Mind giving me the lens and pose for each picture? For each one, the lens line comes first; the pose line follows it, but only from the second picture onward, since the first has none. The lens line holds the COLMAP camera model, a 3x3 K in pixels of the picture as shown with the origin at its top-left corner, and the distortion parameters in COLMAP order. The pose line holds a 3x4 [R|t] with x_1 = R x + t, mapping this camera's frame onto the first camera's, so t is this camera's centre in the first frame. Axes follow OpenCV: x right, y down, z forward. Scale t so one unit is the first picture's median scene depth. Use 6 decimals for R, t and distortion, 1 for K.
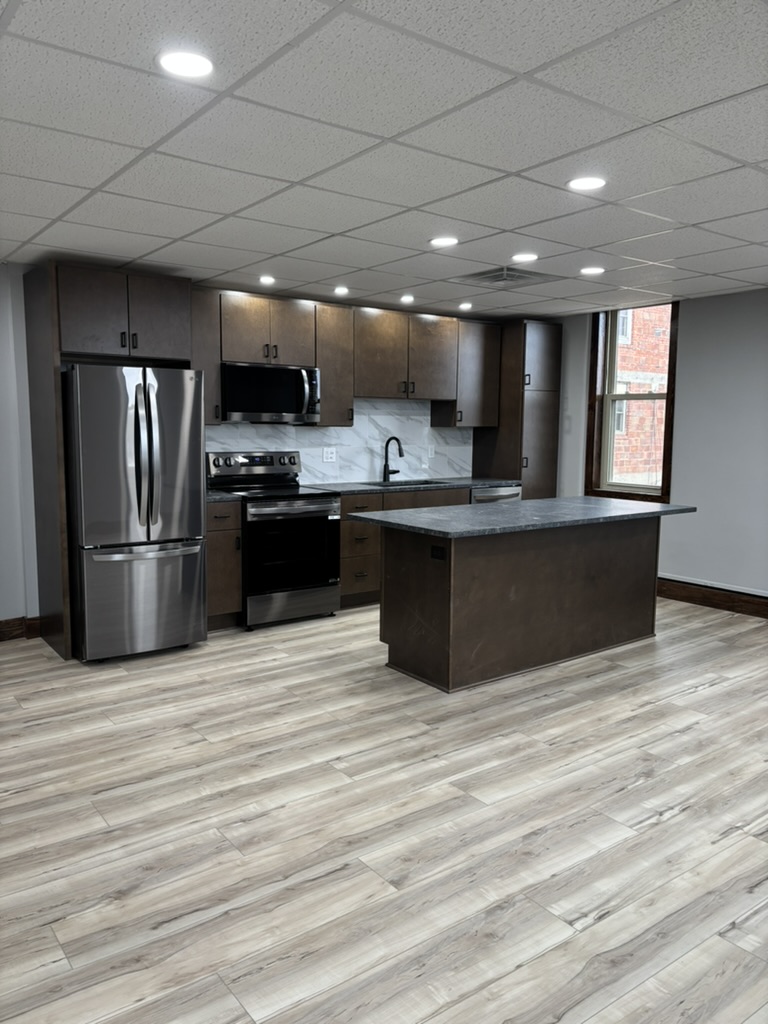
lens RADIAL K [[759.3, 0, 384.0], [0, 759.3, 512.0], [0, 0, 1]] dist [0.033231, 0.000946]
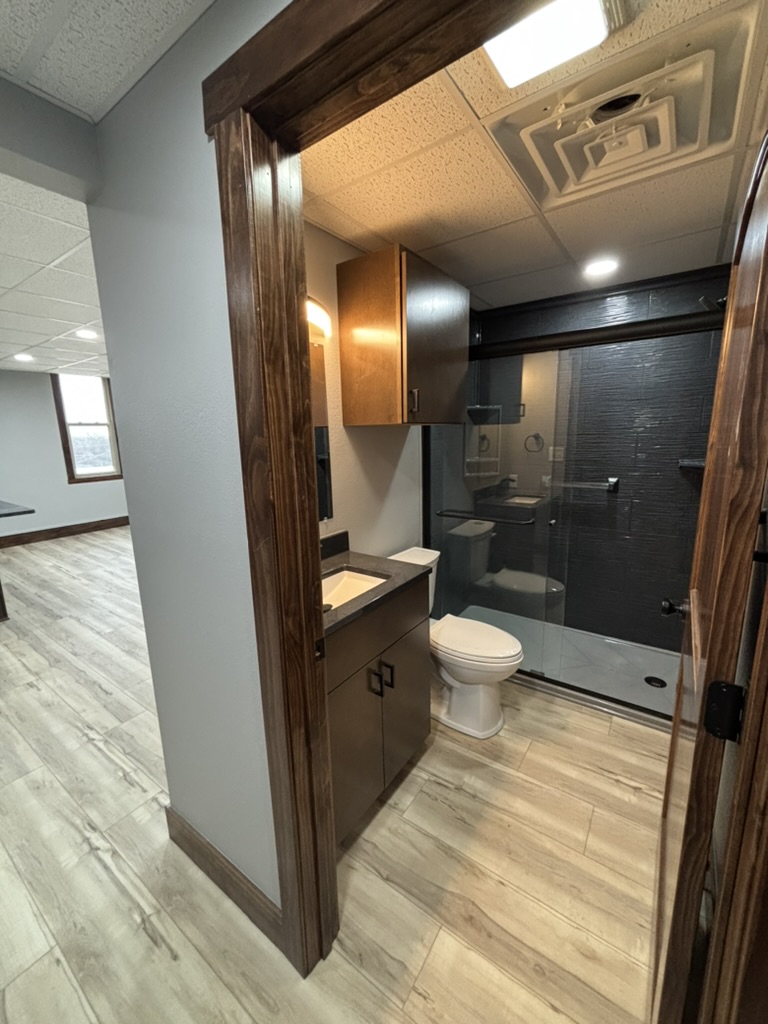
lens RADIAL K [[412.1, 0, 384.0], [0, 412.1, 512.0], [0, 0, 1]] dist [0.000428, 0.000019]
pose [[-0.297236, -0.184216, 0.936865, -0.927362], [0.136415, 0.962952, 0.232626, -0.059495], [-0.945009, 0.196947, -0.261094, 0.498562]]
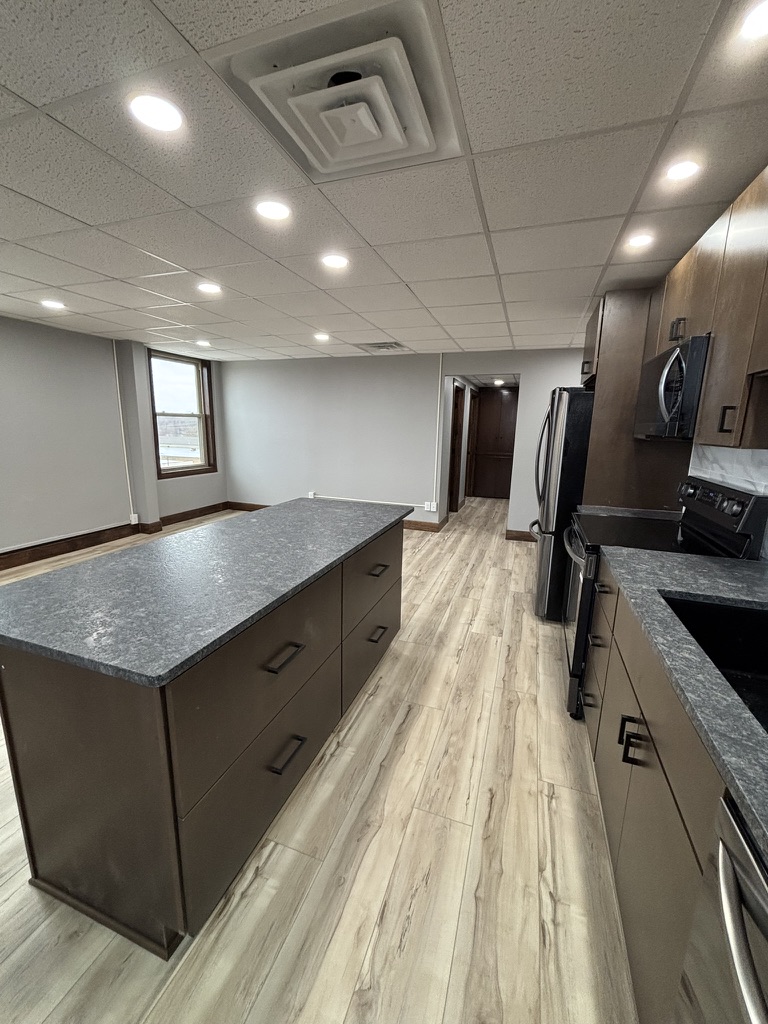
lens RADIAL K [[412.1, 0, 384.0], [0, 412.1, 512.0], [0, 0, 1]] dist [0.000428, 0.000019]
pose [[-0.833579, 0.085581, -0.545731, 0.394769], [-0.093540, 0.951791, 0.292137, -0.198354], [0.544423, 0.294567, -0.785387, 1.704295]]
